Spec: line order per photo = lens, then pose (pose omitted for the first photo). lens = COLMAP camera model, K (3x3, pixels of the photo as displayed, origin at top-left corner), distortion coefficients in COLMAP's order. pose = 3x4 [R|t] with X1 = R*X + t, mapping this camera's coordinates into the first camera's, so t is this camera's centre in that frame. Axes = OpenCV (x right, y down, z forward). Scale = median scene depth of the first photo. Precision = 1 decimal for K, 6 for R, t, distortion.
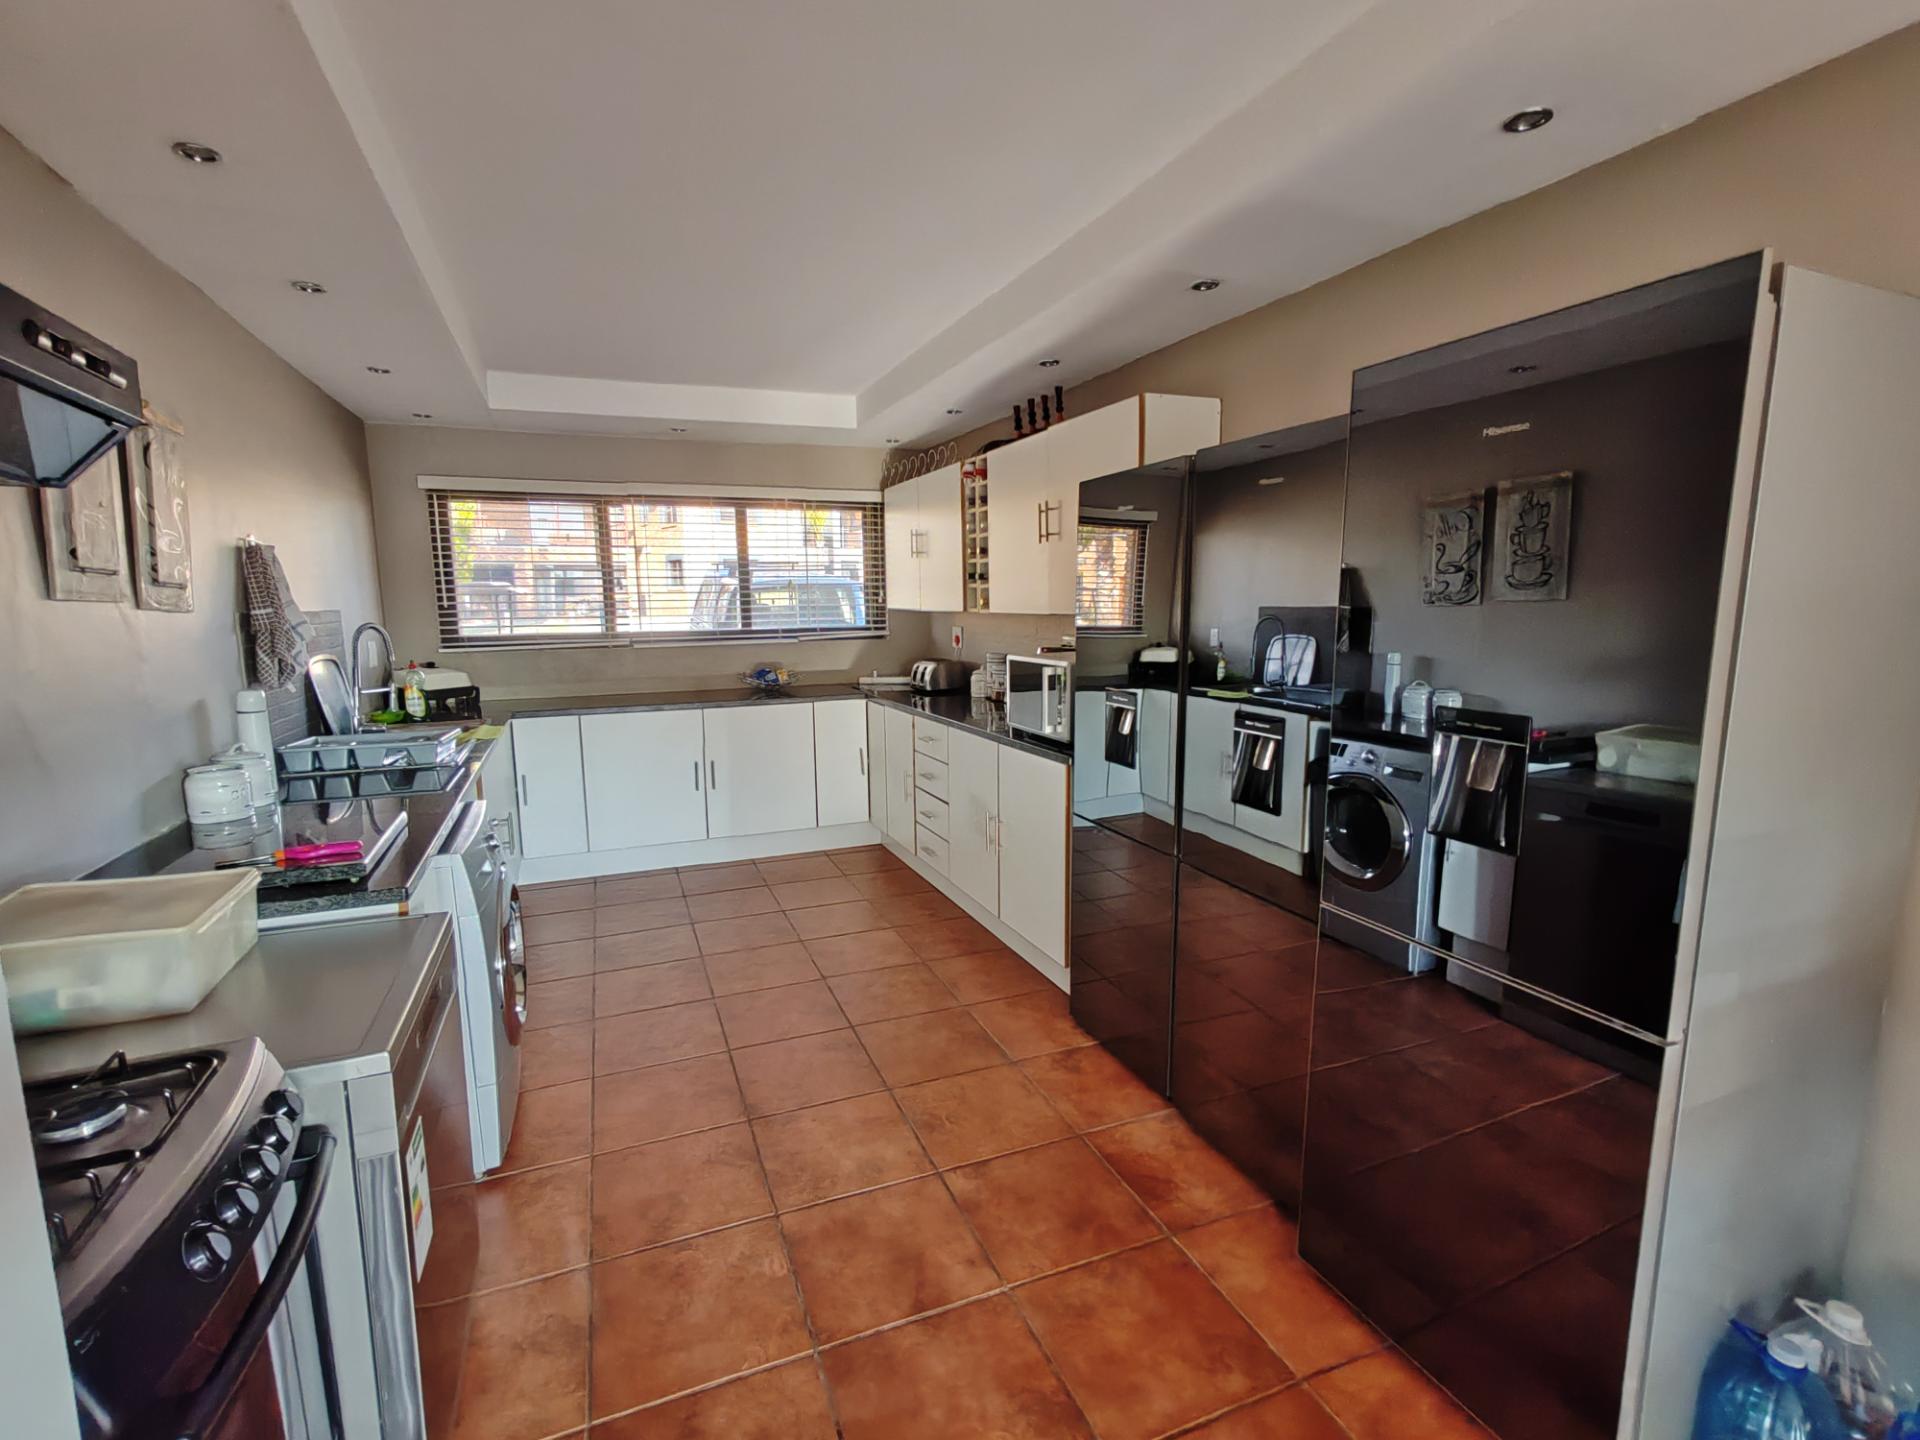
lens RADIAL K [[882.2, 0, 952.3], [0, 882.2, 731.5], [0, 0, 1]] dist [0.001264, -0.000517]
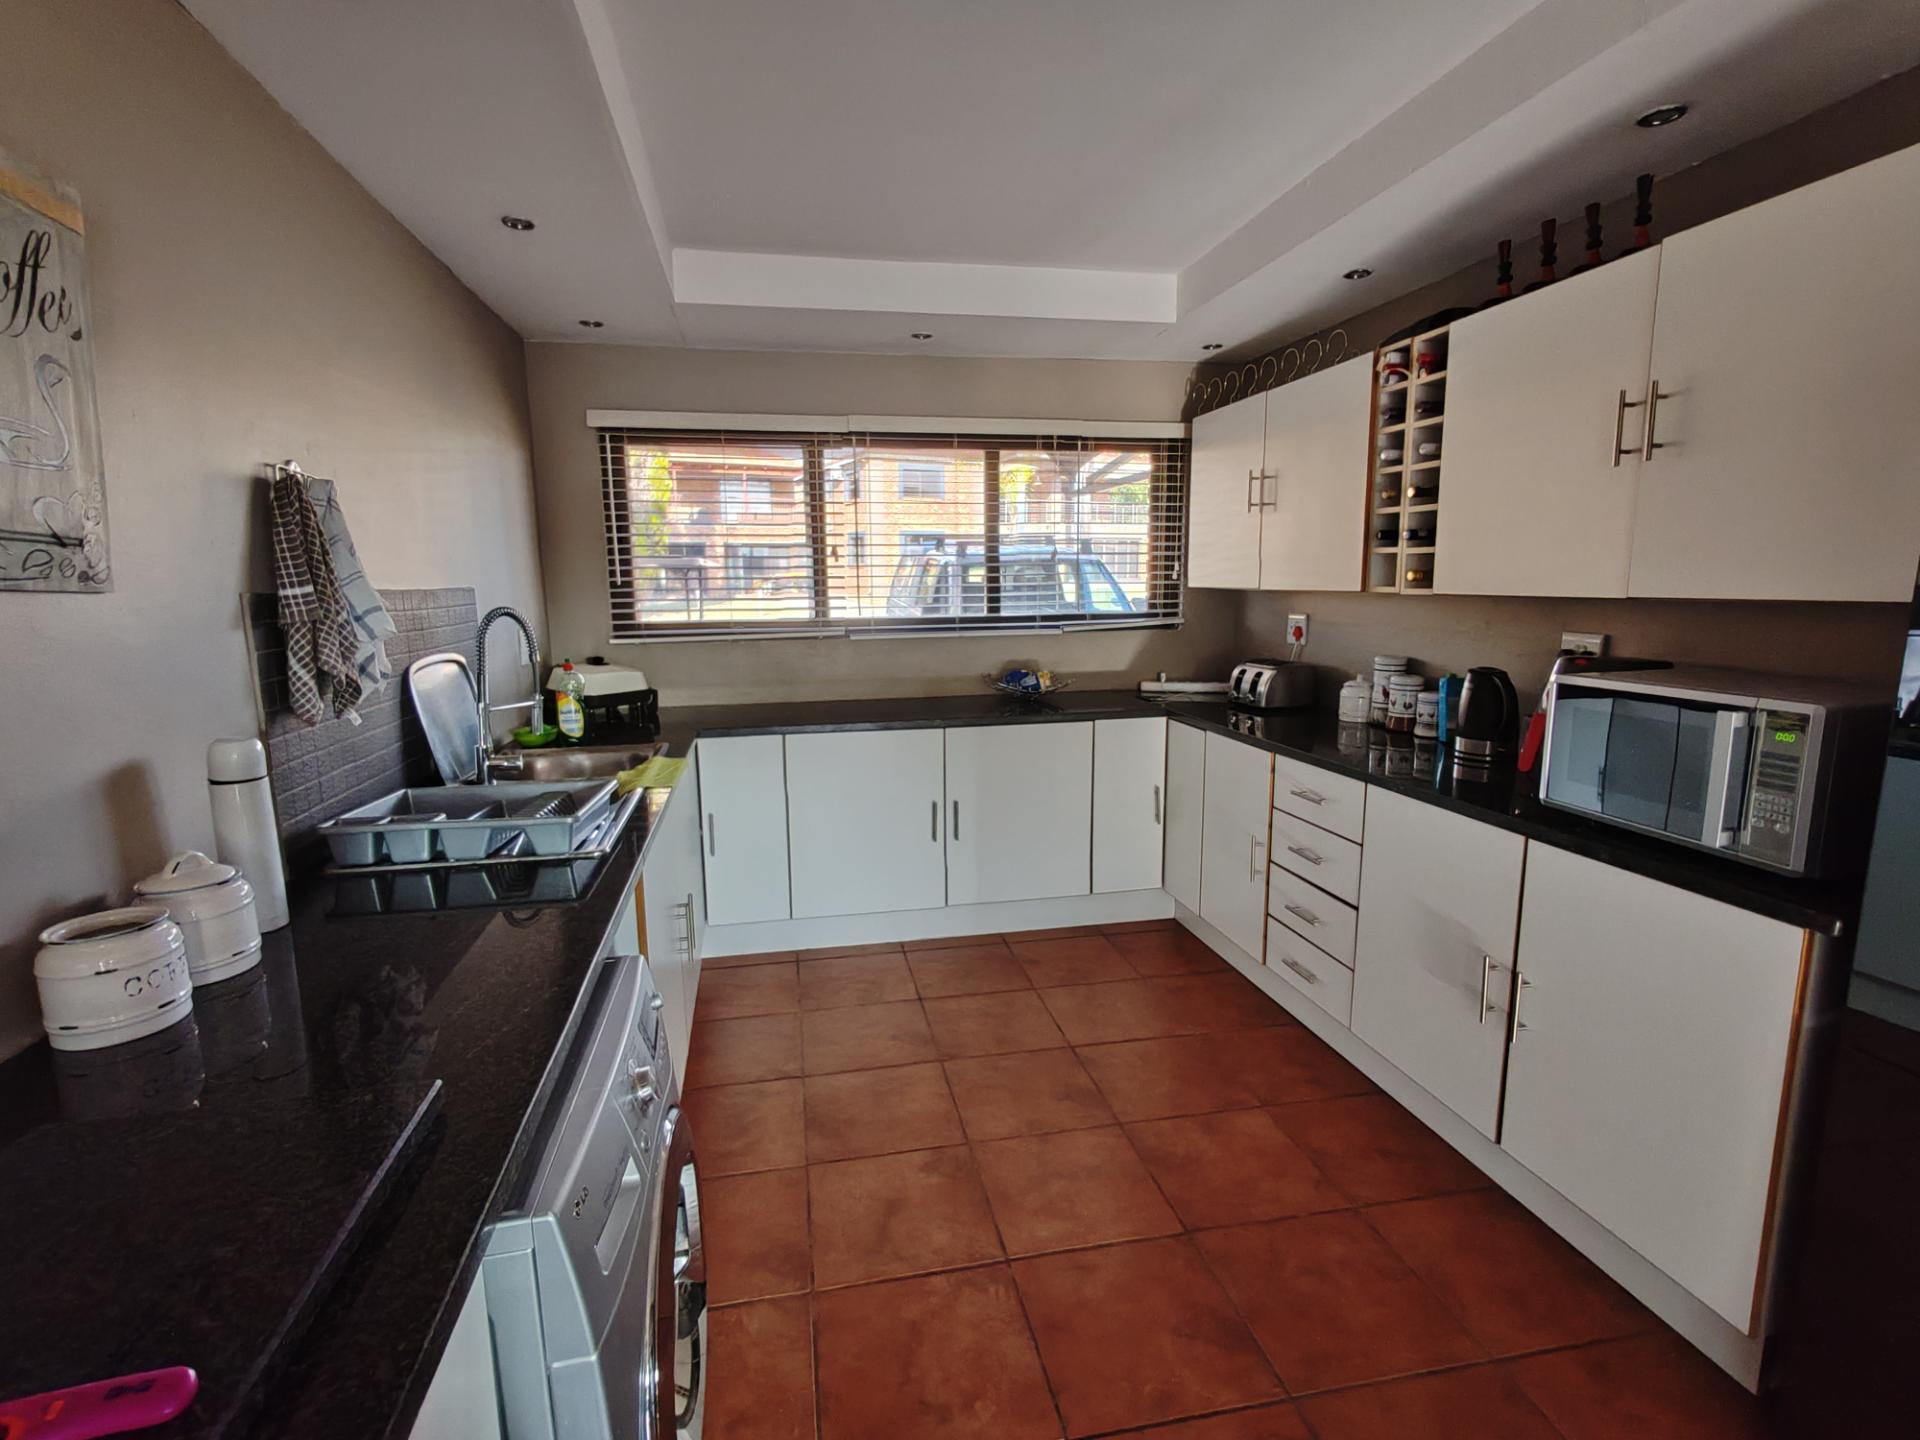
lens RADIAL K [[882.2, 0, 952.3], [0, 882.2, 731.5], [0, 0, 1]] dist [0.001264, -0.000517]
pose [[0.982450, 0.031933, -0.183773, -0.143821], [-0.027515, 0.999269, 0.026537, -0.041223], [0.184486, -0.021015, 0.982610, 0.294963]]
